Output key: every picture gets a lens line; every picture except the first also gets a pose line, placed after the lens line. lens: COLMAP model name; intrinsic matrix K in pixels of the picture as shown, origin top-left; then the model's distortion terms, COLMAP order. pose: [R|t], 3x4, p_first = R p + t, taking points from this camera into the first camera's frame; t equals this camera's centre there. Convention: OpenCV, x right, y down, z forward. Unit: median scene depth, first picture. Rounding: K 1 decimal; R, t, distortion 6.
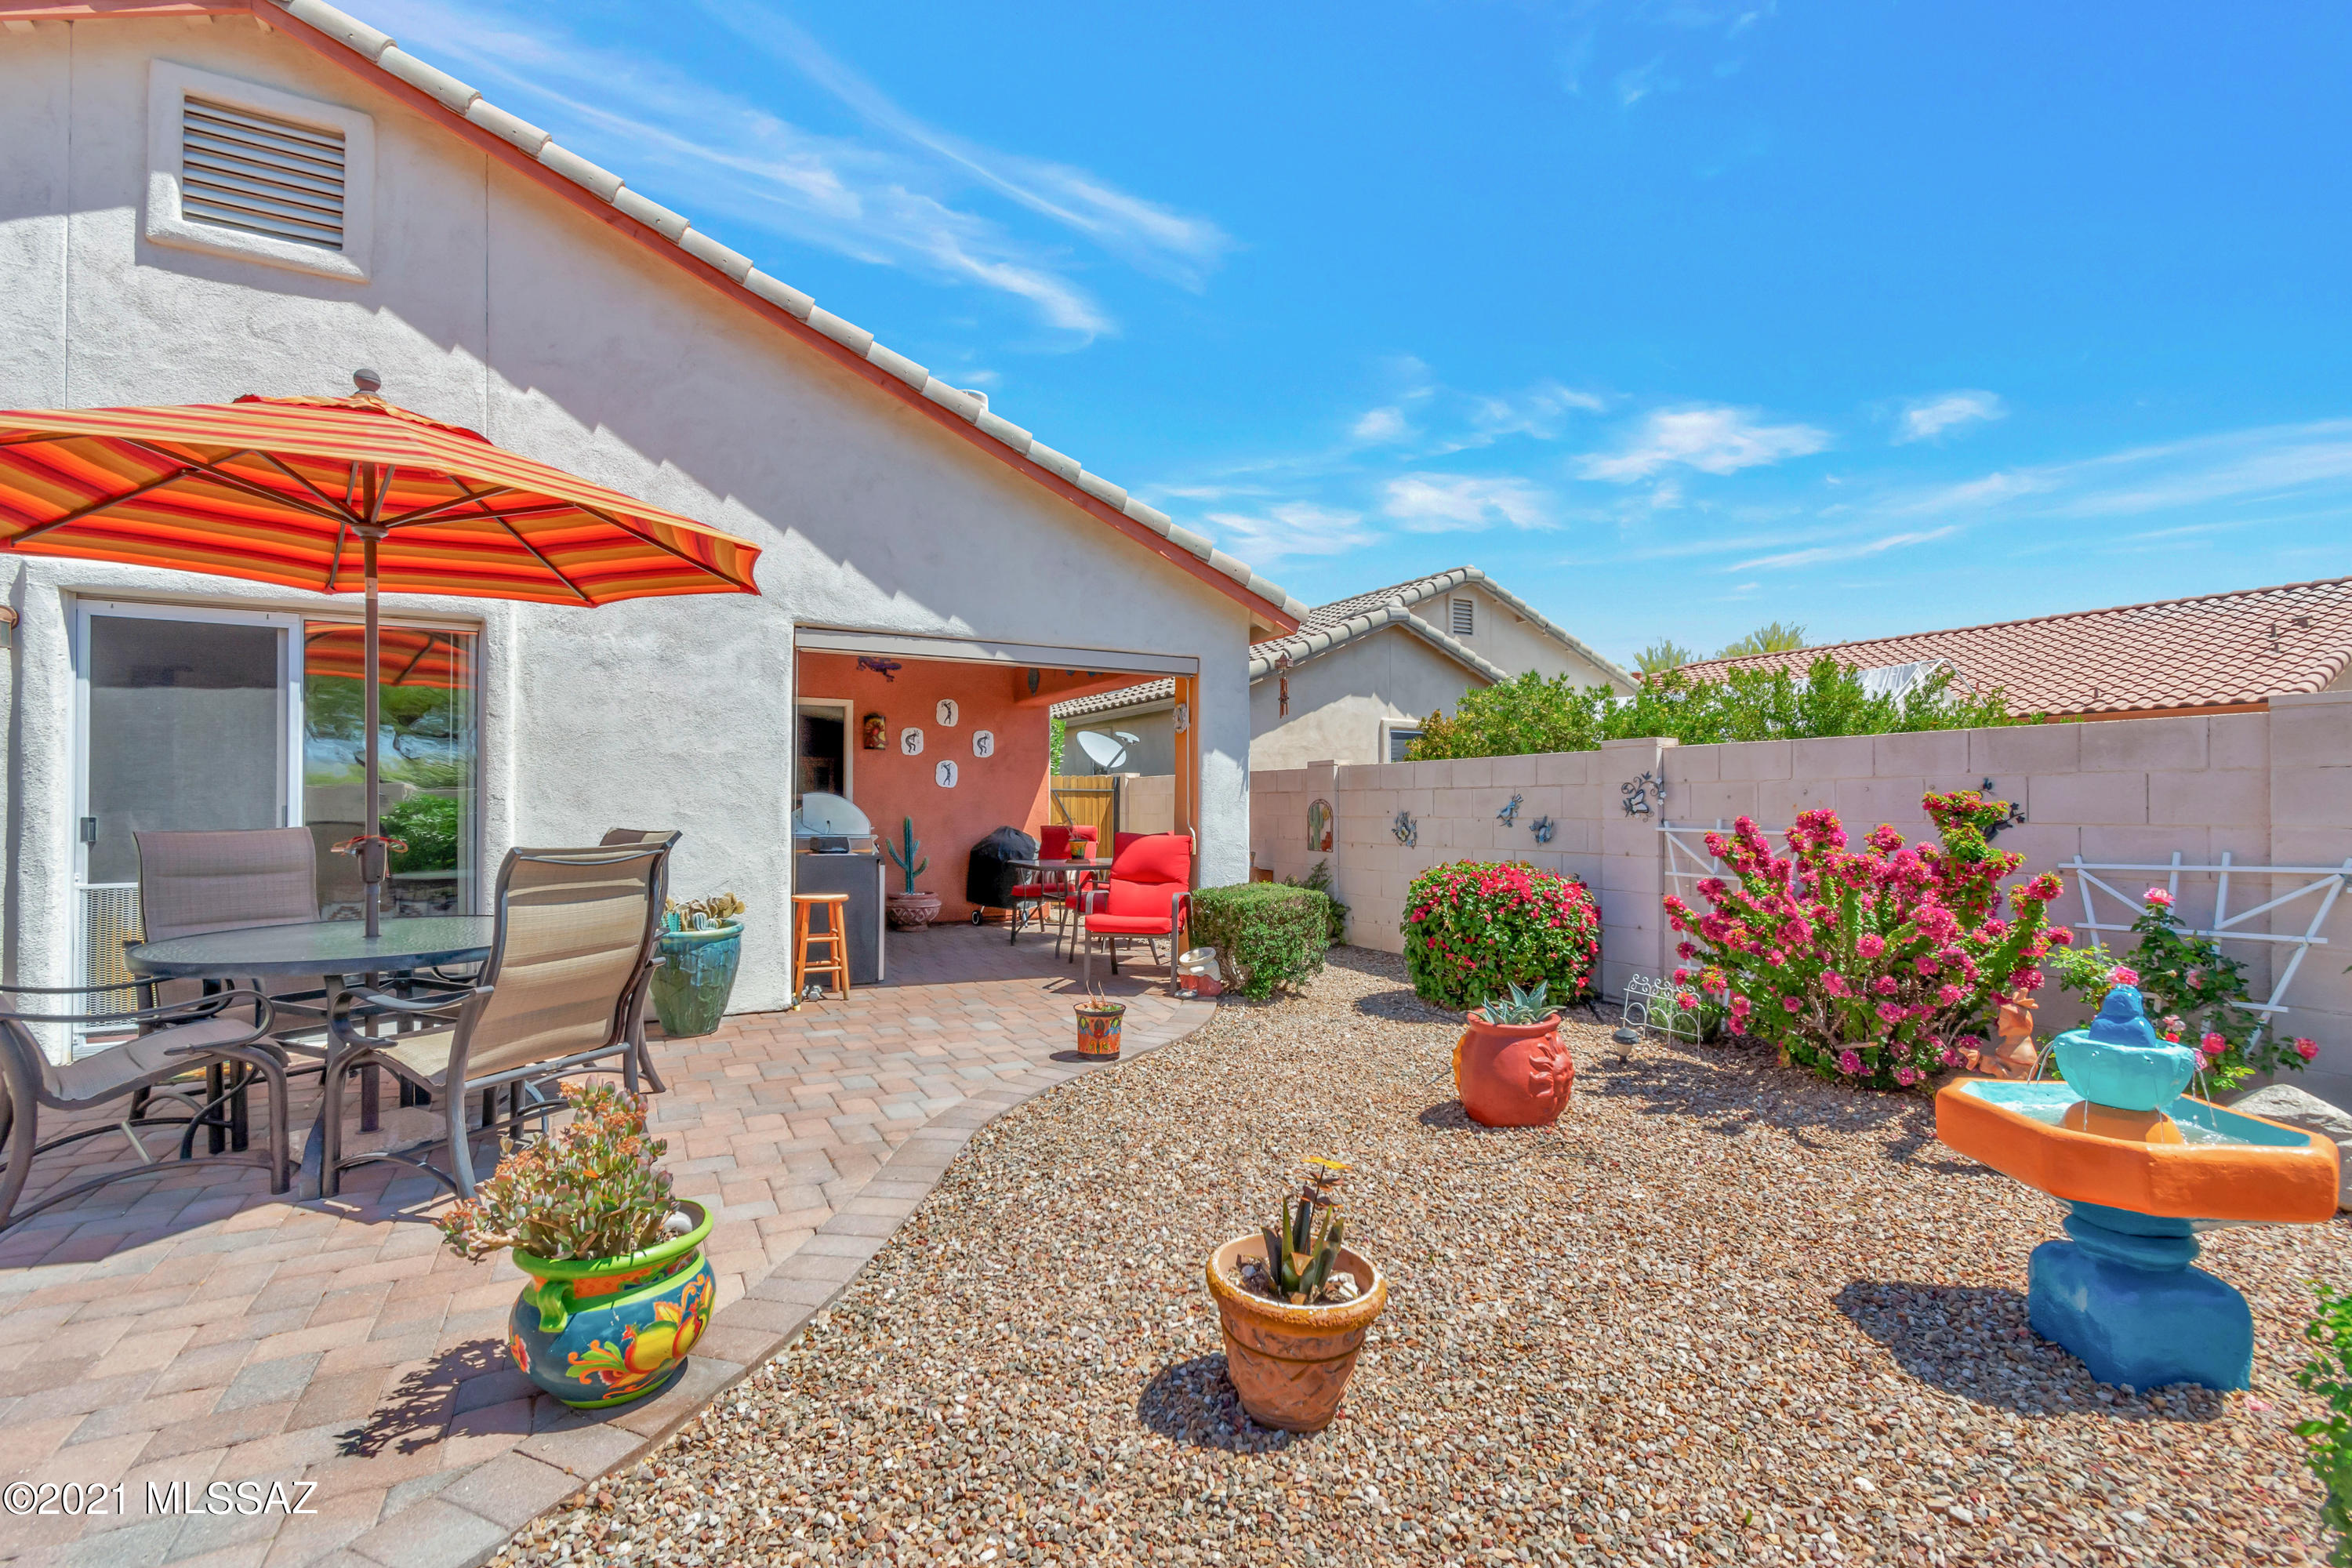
lens RADIAL K [[1075.0, 0, 1178.6], [0, 1075.0, 804.2], [0, 0, 1]] dist [-0.001487, -0.000364]
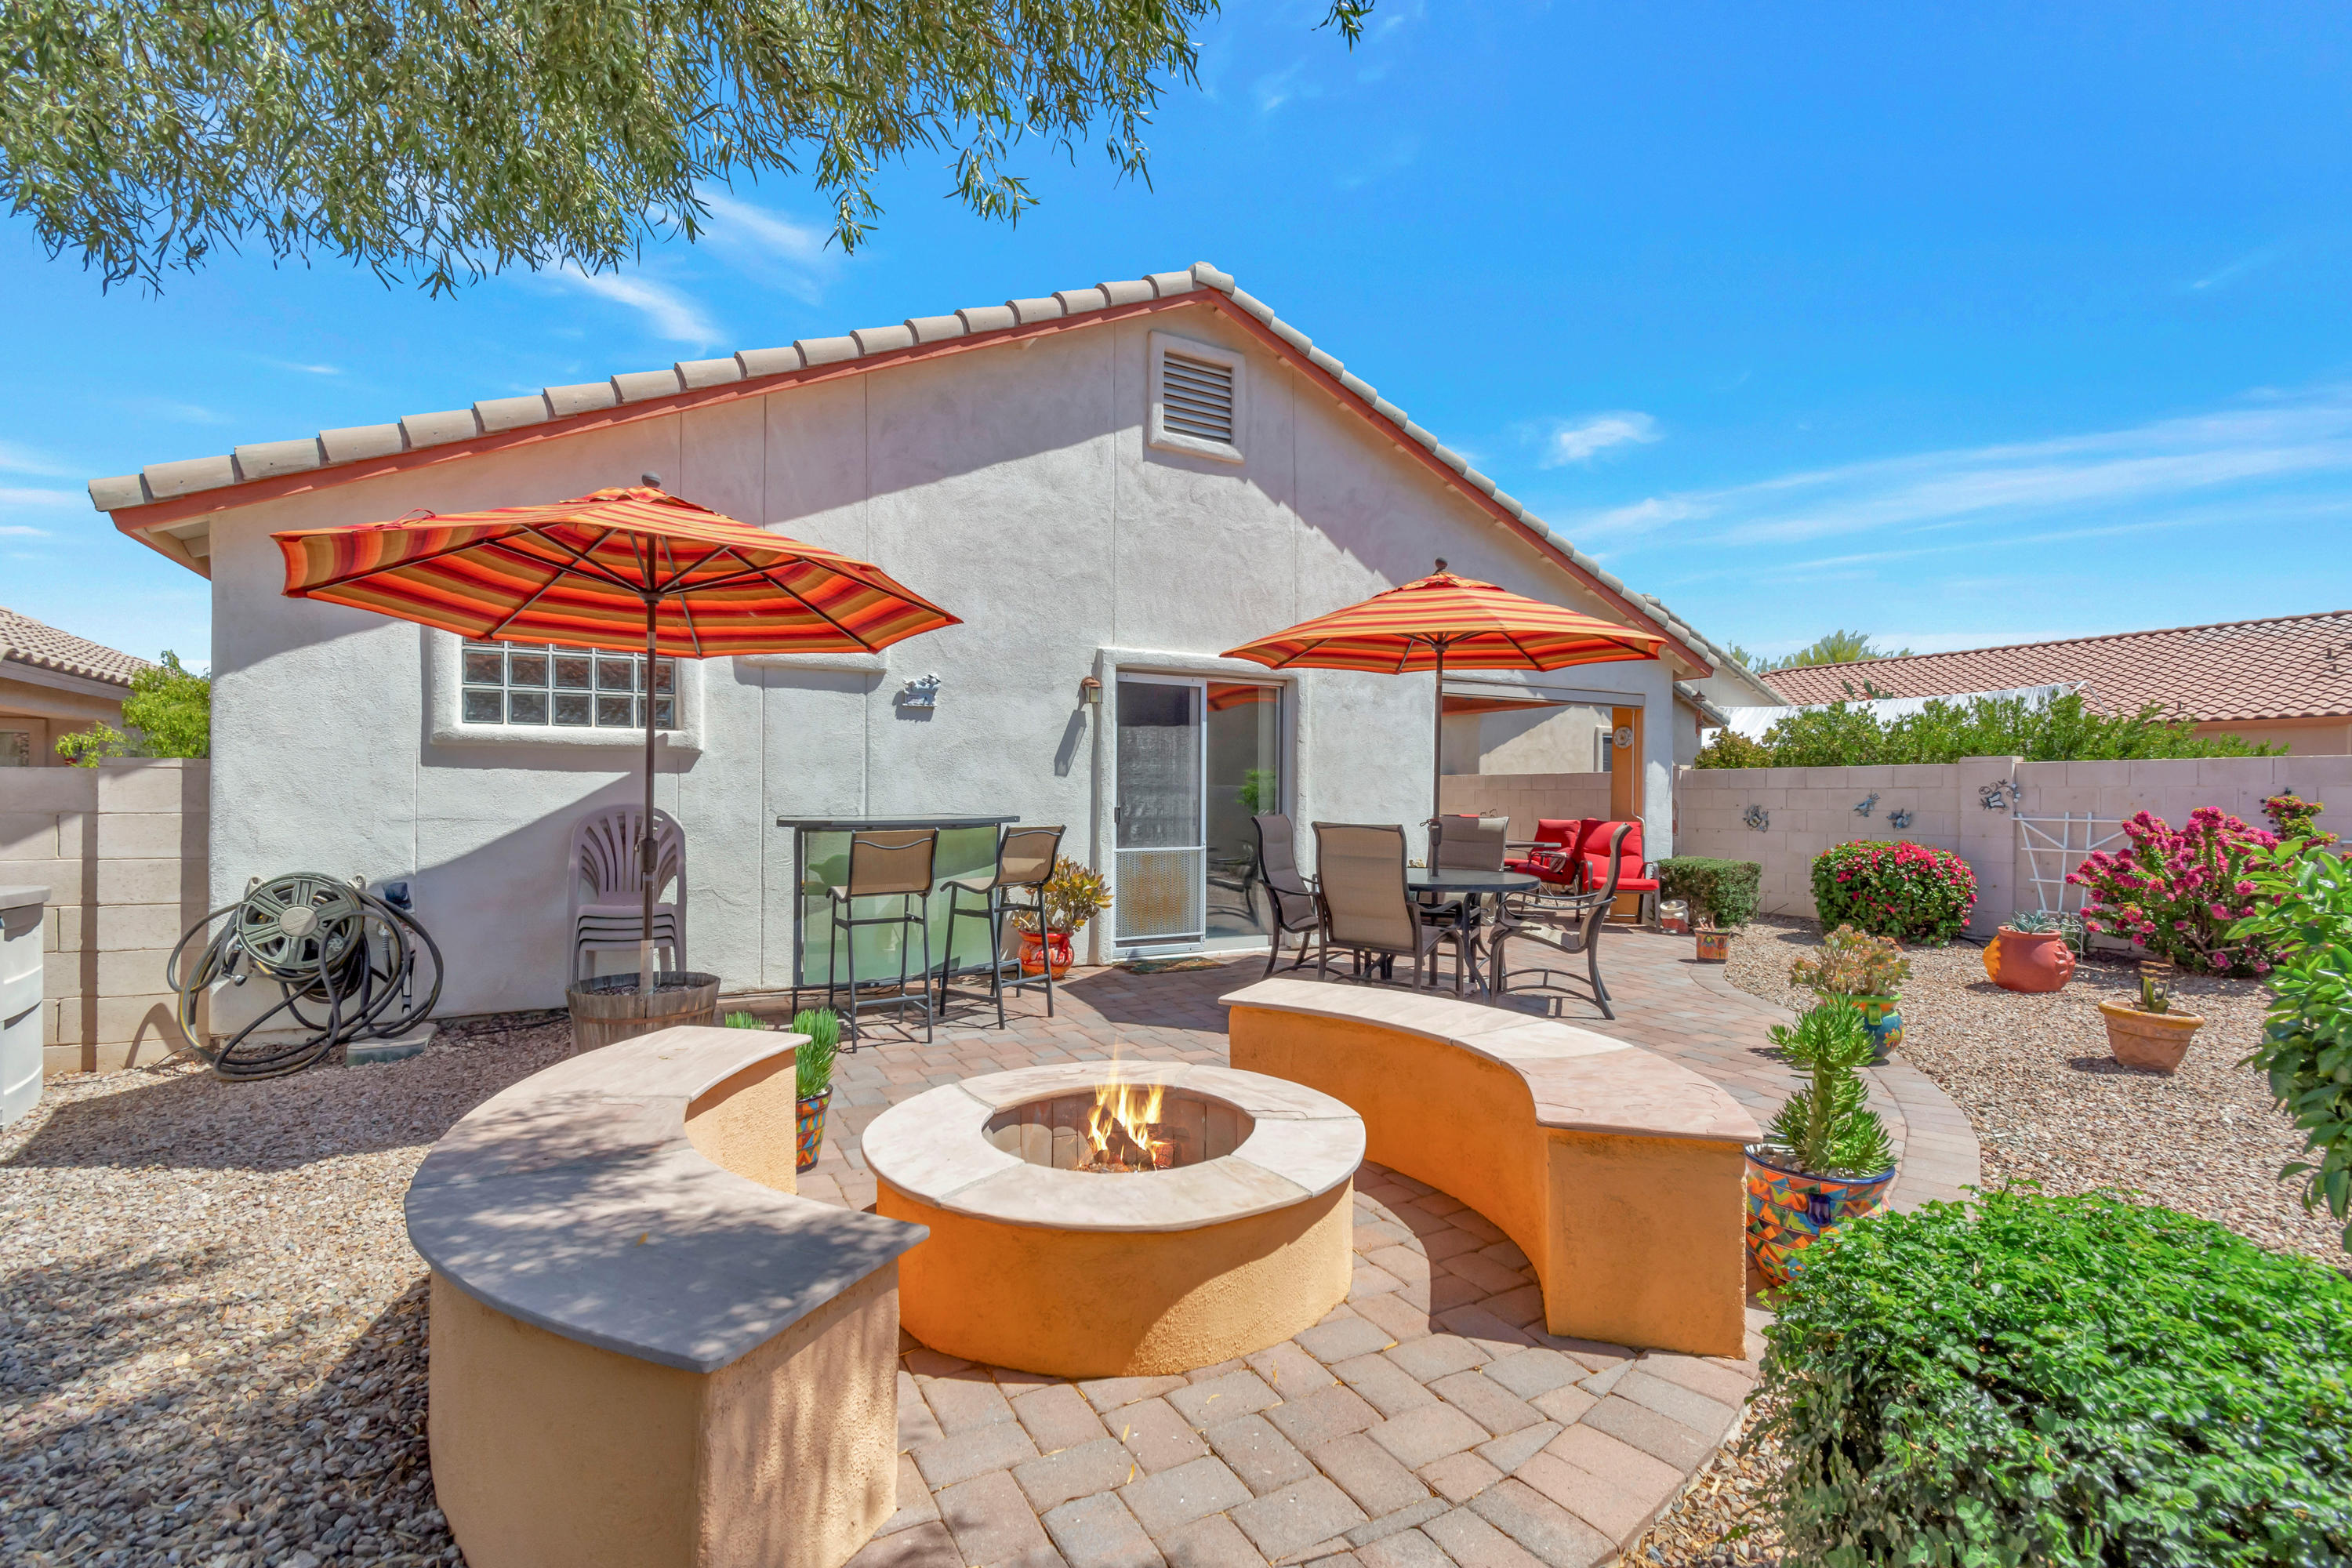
lens RADIAL K [[1072.9, 0, 1163.5], [0, 1072.9, 802.1], [0, 0, 1]] dist [0.001872, 0.000175]
pose [[0.999928, 0.003896, 0.011384, -0.858480], [-0.004004, 0.999947, 0.009491, -0.010491], [-0.011346, -0.009536, 0.999890, -0.536381]]
